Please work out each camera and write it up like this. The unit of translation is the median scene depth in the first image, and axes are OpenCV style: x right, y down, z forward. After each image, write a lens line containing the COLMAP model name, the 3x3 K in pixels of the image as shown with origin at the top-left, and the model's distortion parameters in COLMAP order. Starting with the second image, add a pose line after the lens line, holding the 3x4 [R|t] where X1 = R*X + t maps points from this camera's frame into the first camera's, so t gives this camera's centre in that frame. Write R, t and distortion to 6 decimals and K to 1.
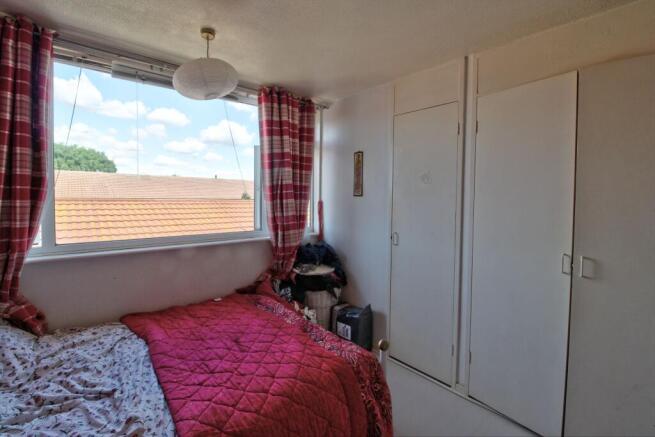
lens RADIAL K [[301.8, 0, 326.7], [0, 301.8, 212.9], [0, 0, 1]] dist [-0.002478, -0.011831]
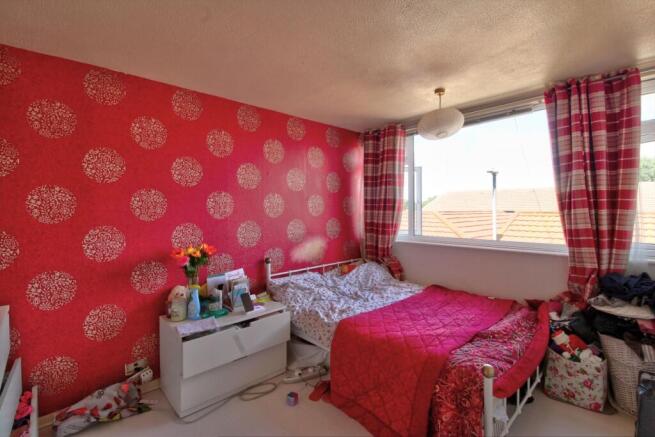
lens RADIAL K [[301.8, 0, 327.7], [0, 301.8, 214.9], [0, 0, 1]] dist [-0.002478, -0.011831]
pose [[0.023188, 0.005414, -0.999716, 0.669700], [-0.048583, 0.998810, 0.004282, 0.000741], [0.998550, 0.048470, 0.023423, 0.309531]]
